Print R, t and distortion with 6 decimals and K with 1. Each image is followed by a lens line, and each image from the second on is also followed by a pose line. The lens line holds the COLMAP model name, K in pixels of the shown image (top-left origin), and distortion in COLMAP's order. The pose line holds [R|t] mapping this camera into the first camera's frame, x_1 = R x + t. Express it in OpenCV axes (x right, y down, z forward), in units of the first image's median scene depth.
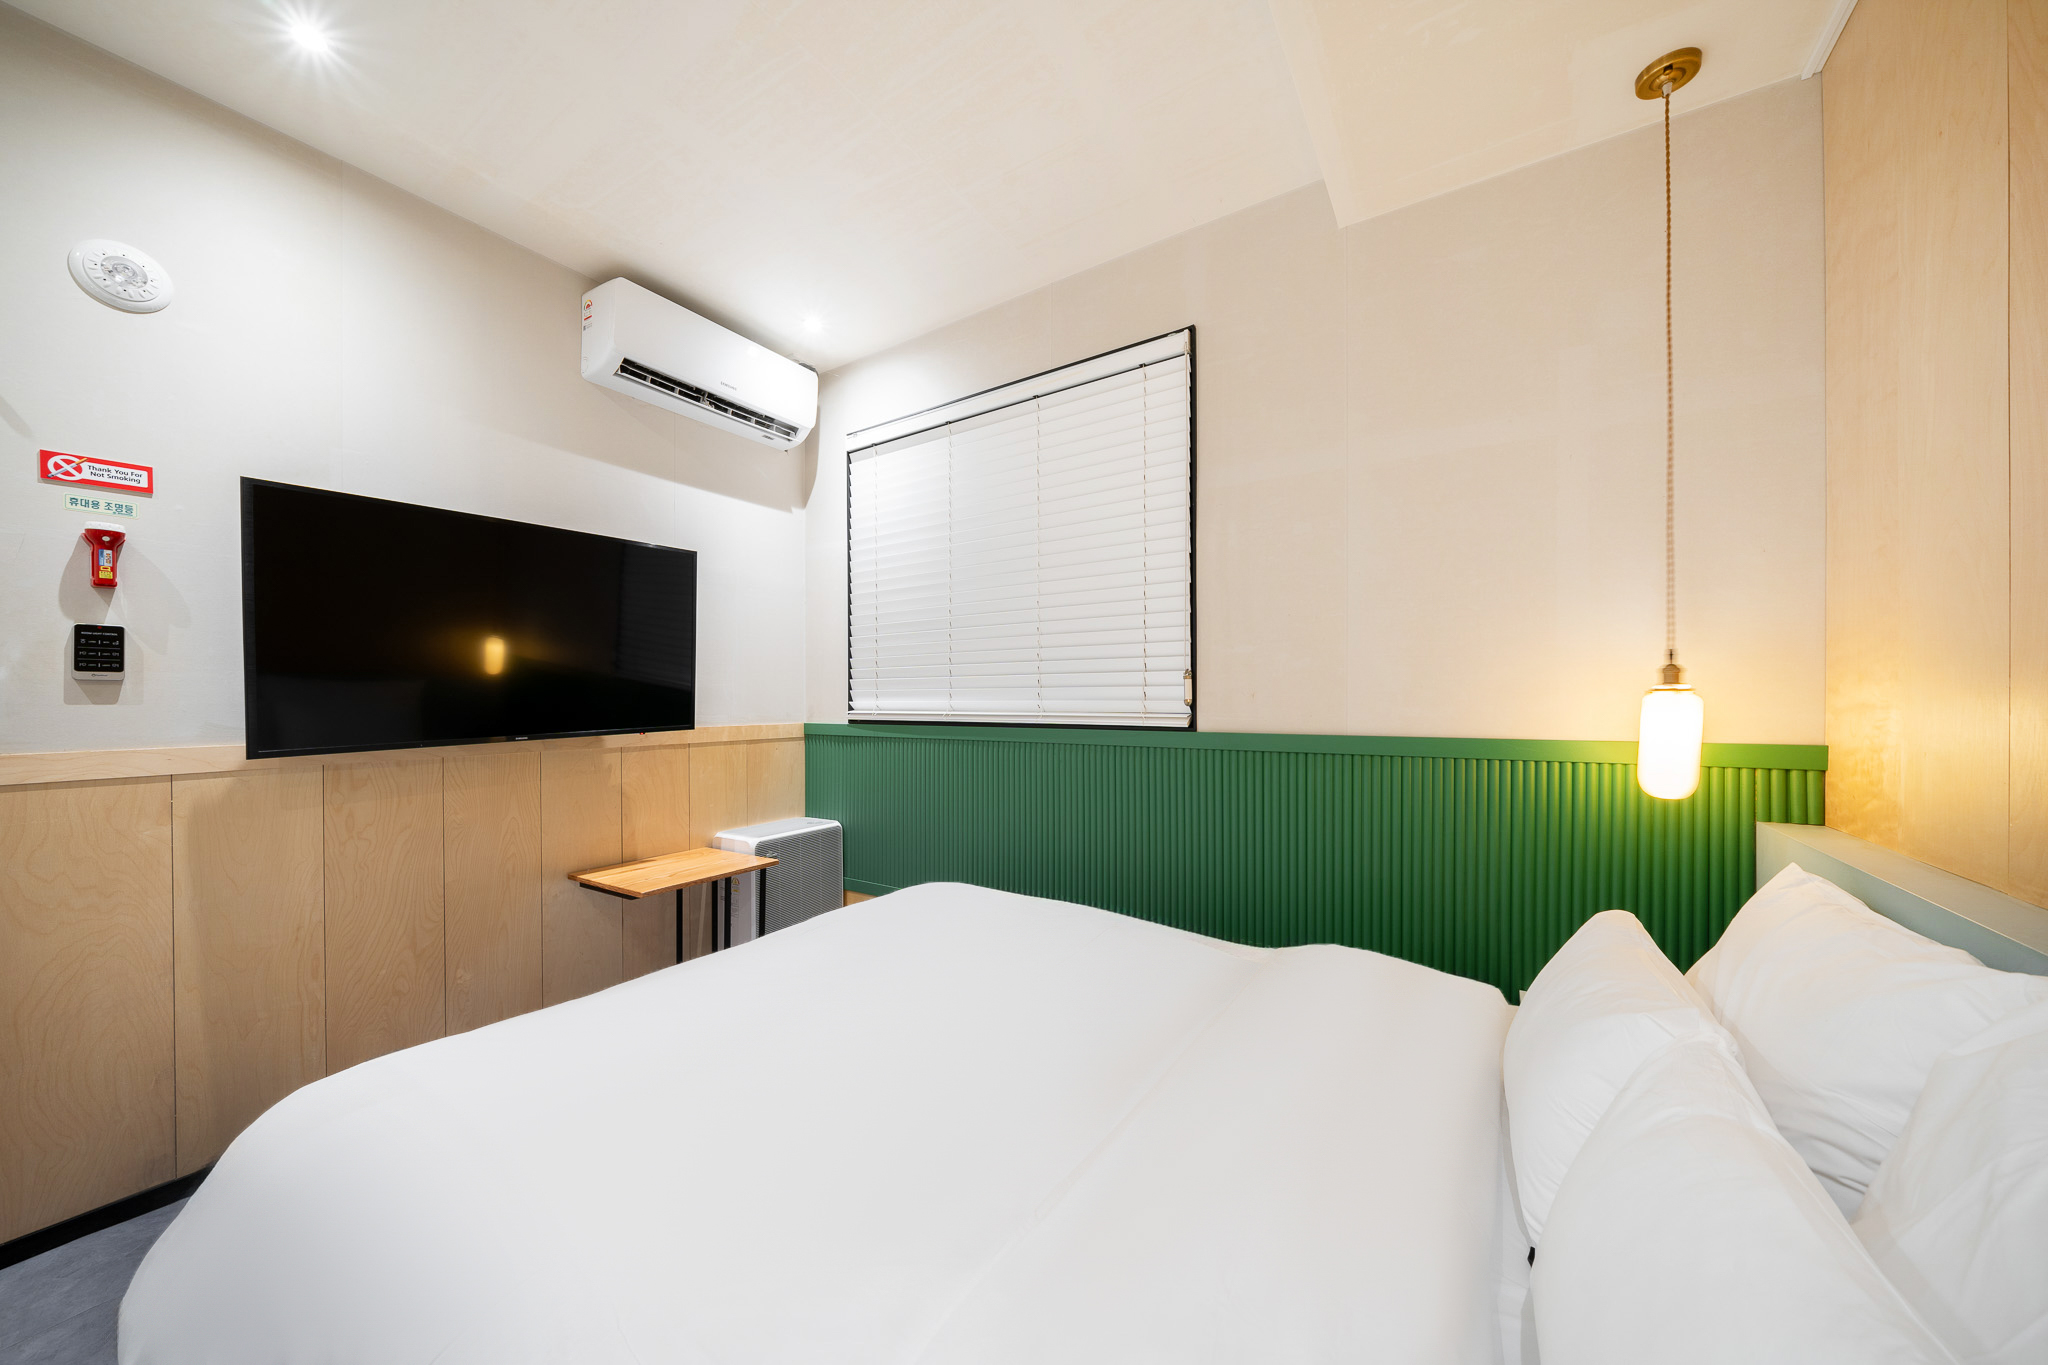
lens RADIAL K [[702.7, 0, 1008.3], [0, 702.7, 698.8], [0, 0, 1]] dist [-0.000486, -0.000070]
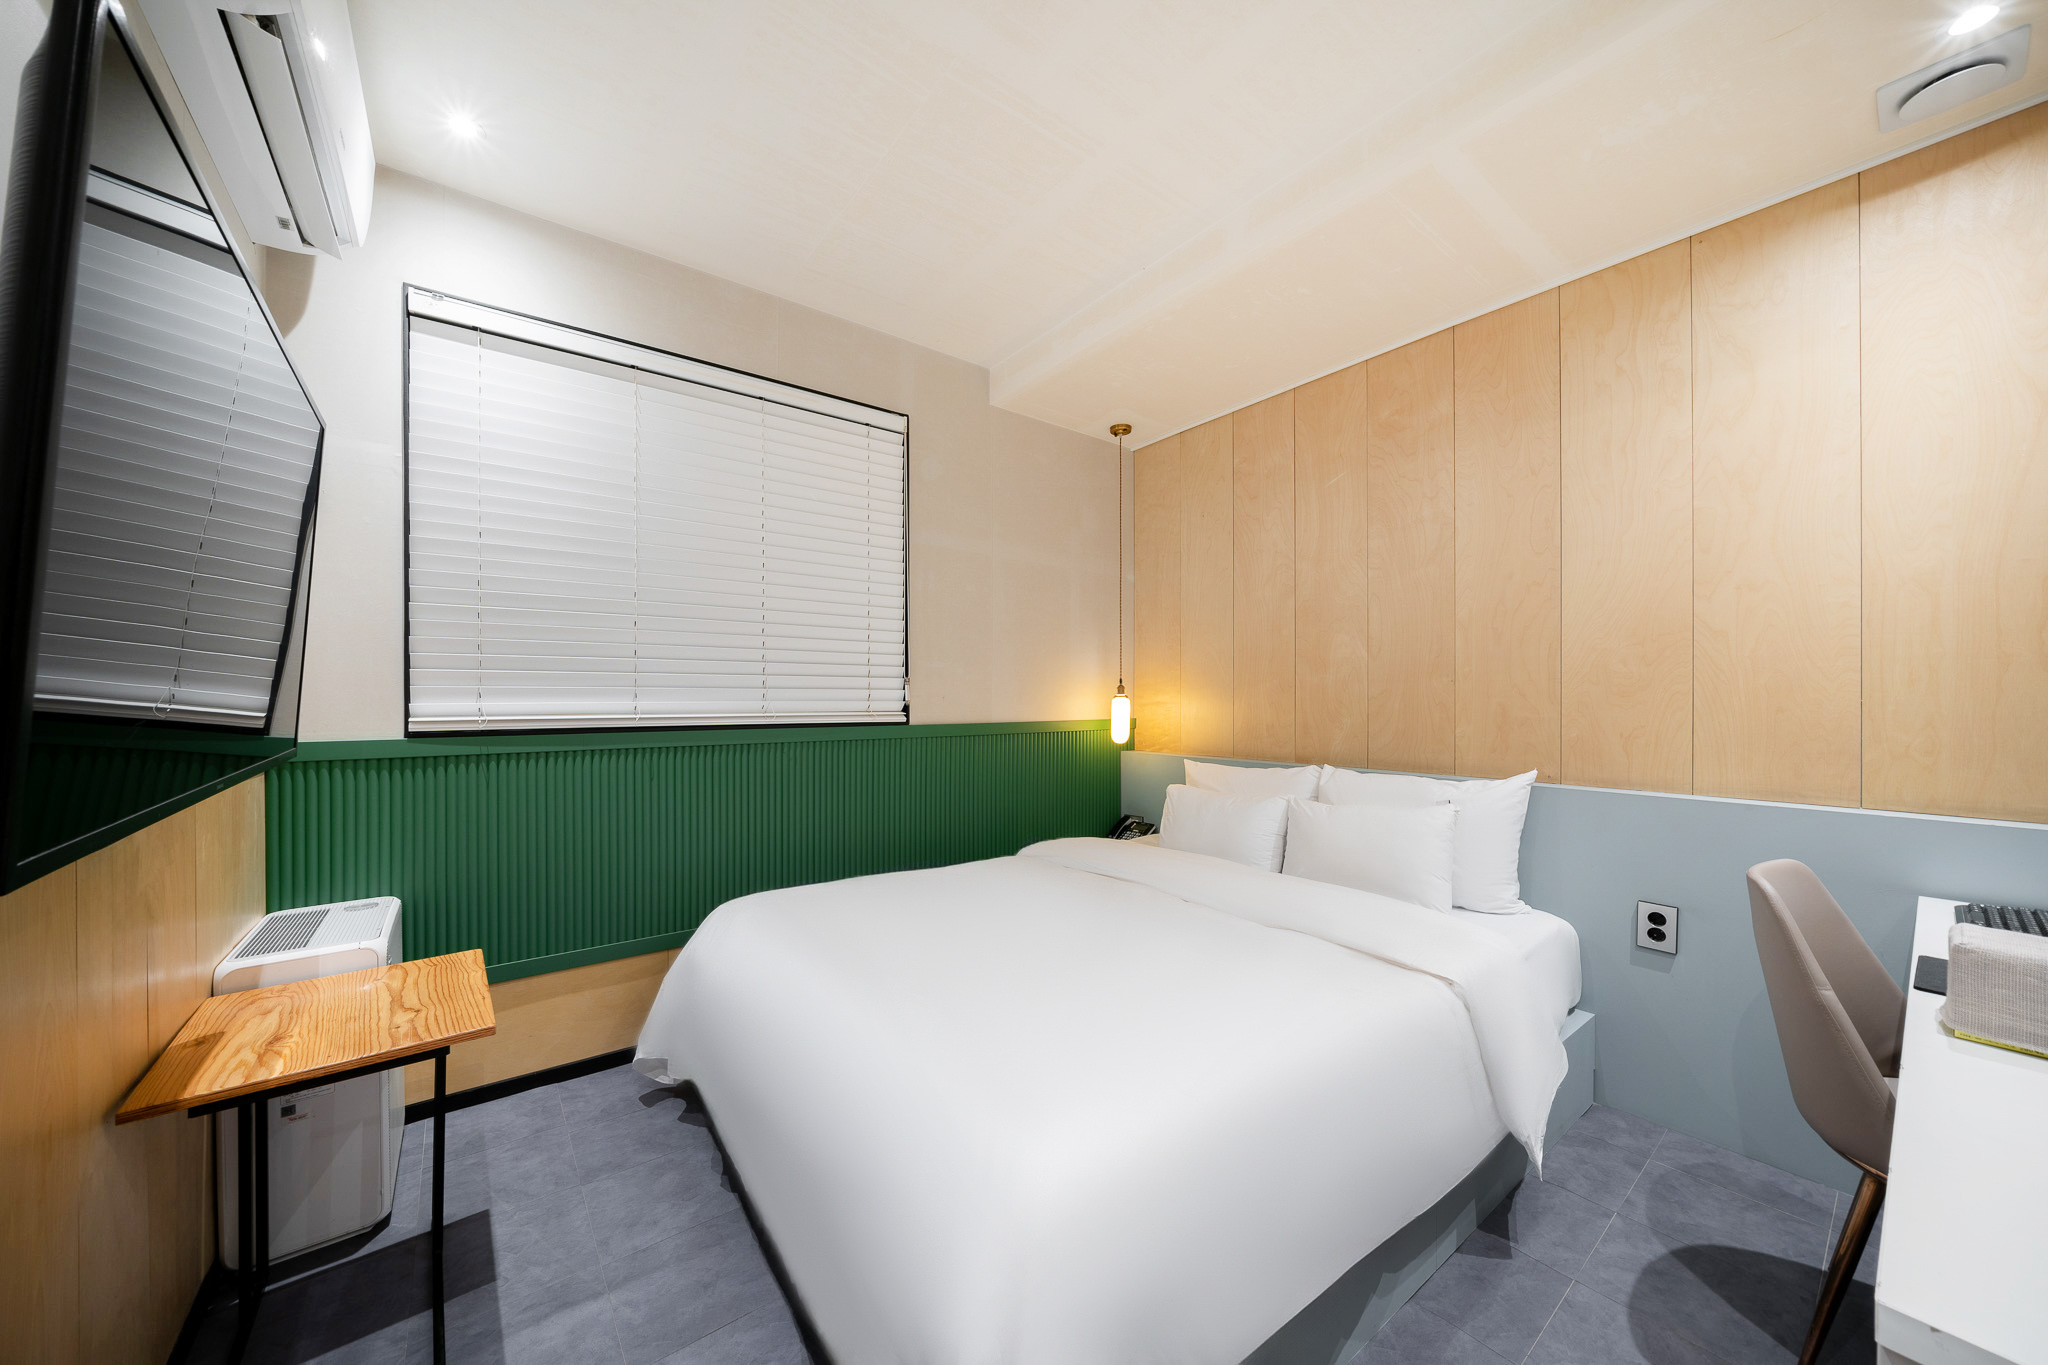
lens RADIAL K [[722.2, 0, 1005.8], [0, 722.2, 698.8], [0, 0, 1]] dist [-0.001871, -0.000111]
pose [[0.322001, 0.002015, 0.946737, -0.907252], [-0.000748, 0.999998, -0.001874, 0.000318], [-0.946739, -0.000105, 0.322002, 0.372923]]
